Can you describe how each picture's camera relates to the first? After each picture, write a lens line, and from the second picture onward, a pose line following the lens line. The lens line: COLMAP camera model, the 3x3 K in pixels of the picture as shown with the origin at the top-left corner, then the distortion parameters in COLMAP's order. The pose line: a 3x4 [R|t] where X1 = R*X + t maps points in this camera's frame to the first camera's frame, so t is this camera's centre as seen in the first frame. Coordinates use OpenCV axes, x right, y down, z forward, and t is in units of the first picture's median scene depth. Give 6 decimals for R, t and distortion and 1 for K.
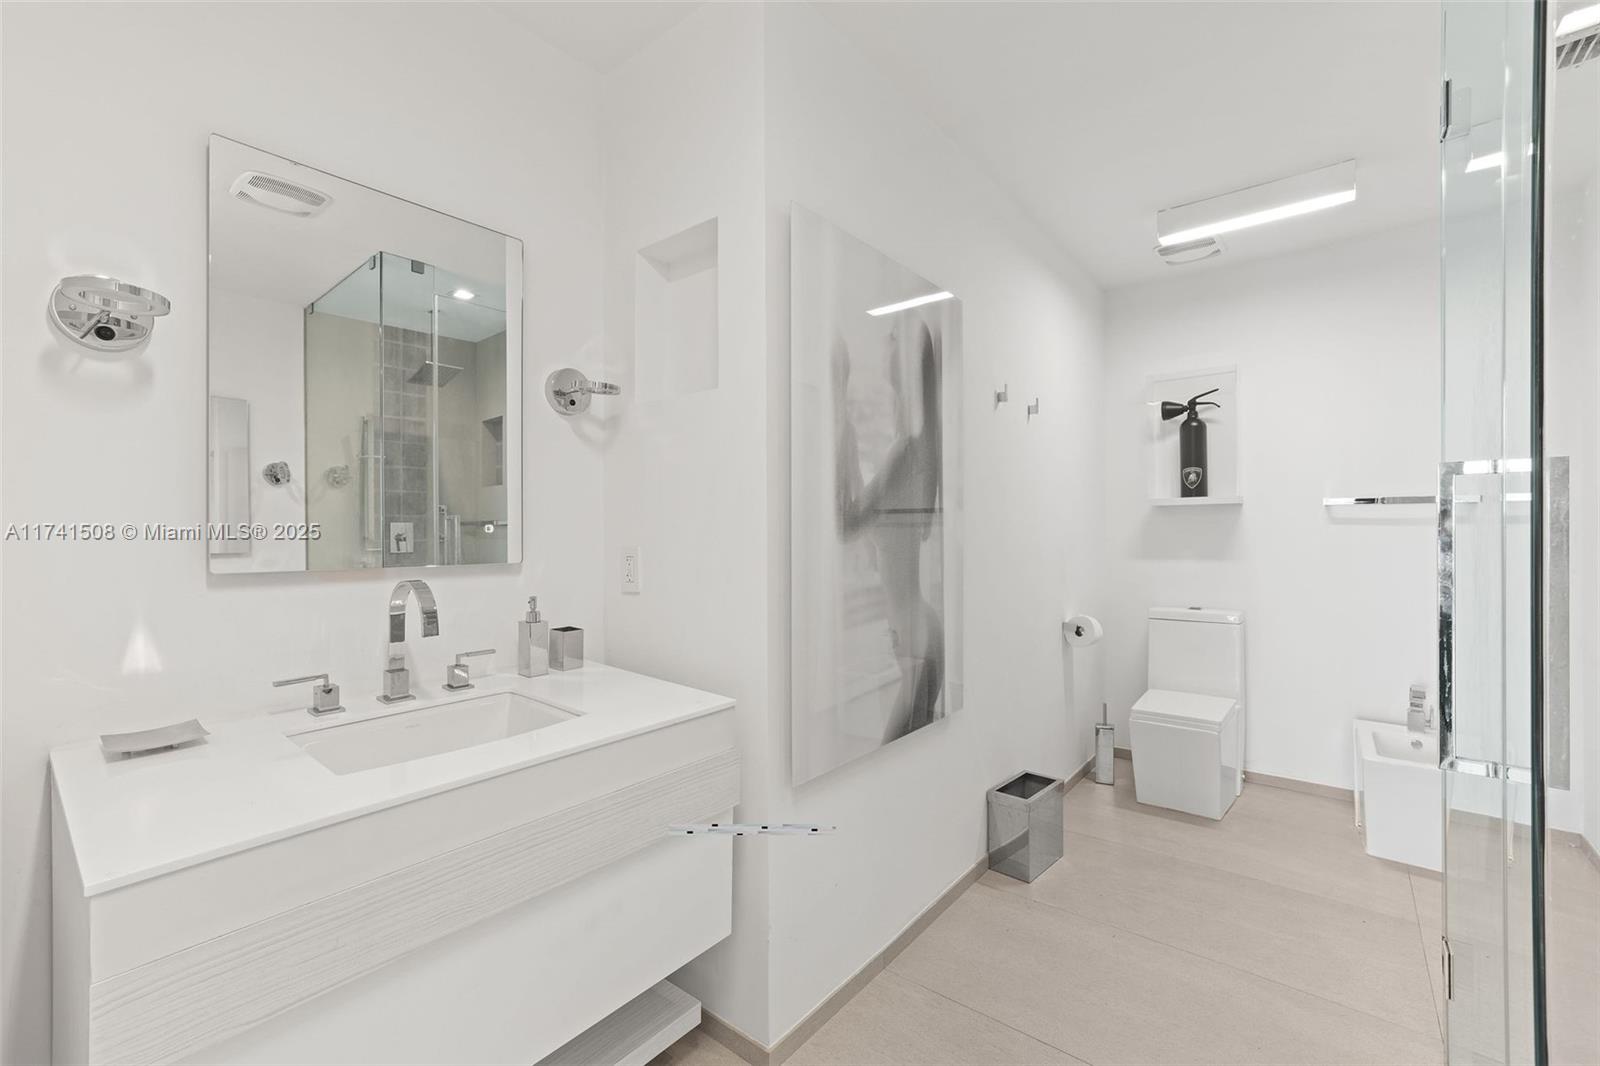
lens RADIAL K [[675.5, 0, 792.3], [0, 675.5, 527.3], [0, 0, 1]] dist [-0.022734, 0.000286]
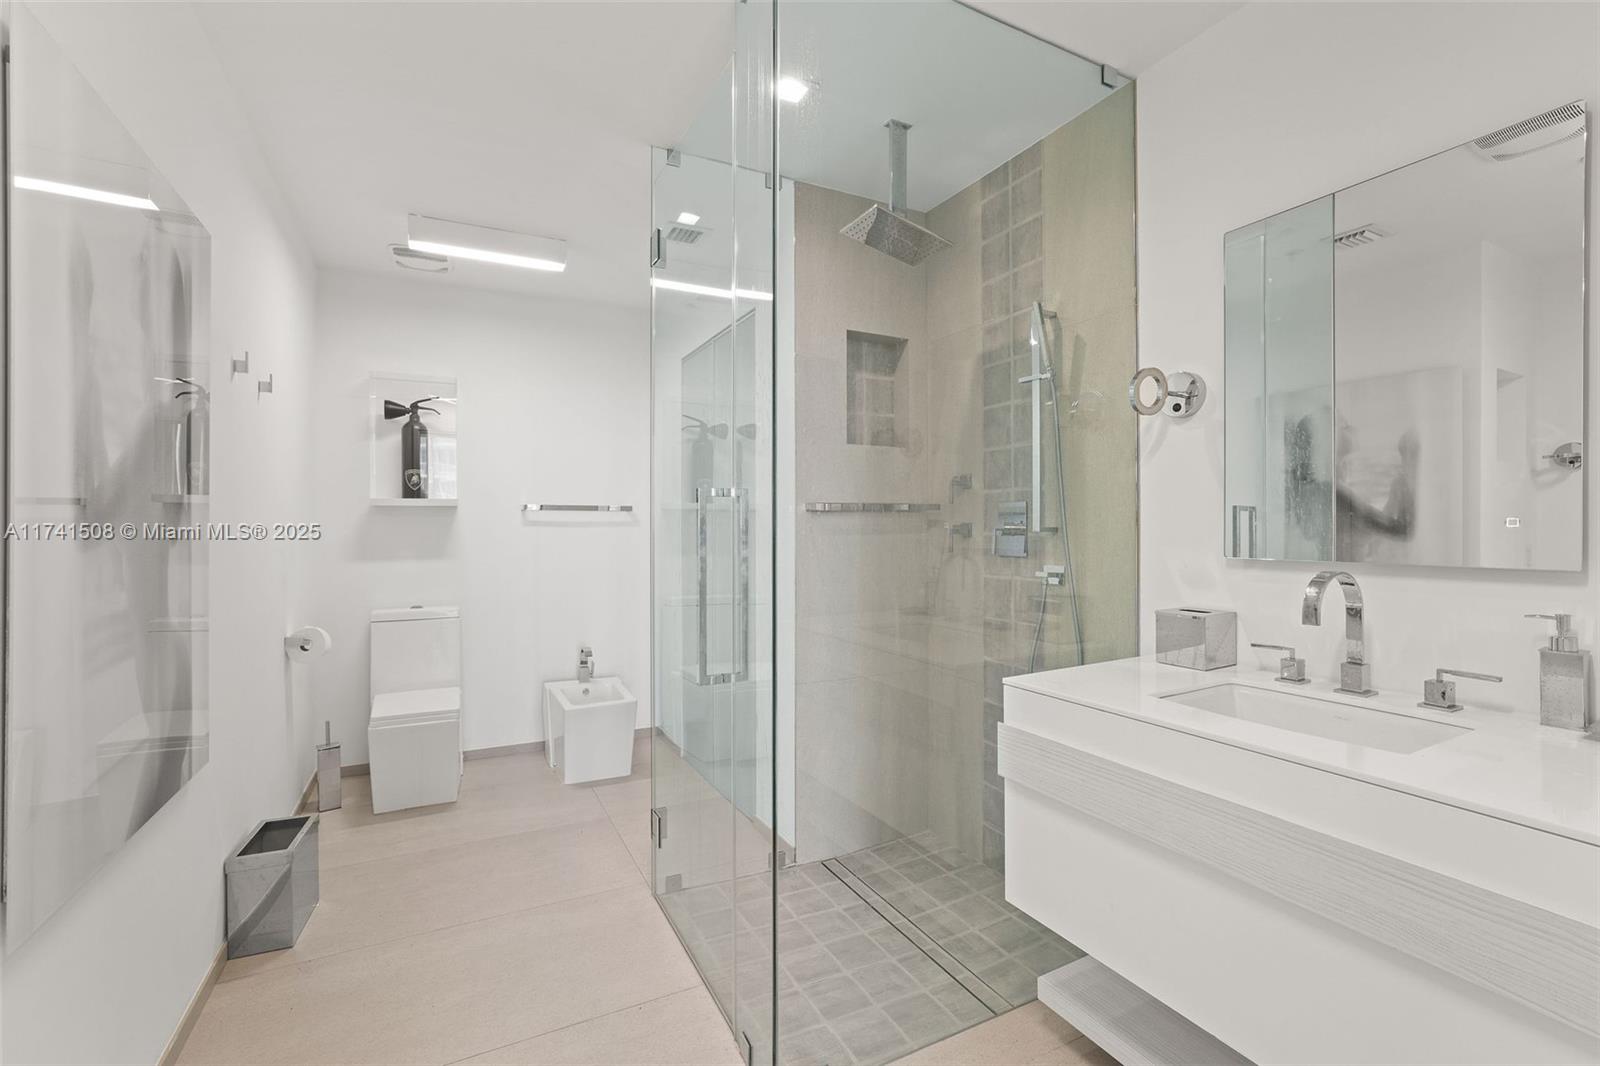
lens RADIAL K [[700.9, 0, 800.0], [0, 700.9, 517.1], [0, 0, 1]] dist [-0.034536, 0.012825]
pose [[0.379981, 0.016842, 0.924841, -0.174463], [-0.002933, 0.999851, -0.017002, -0.000218], [-0.924990, 0.003748, 0.379974, 0.058209]]
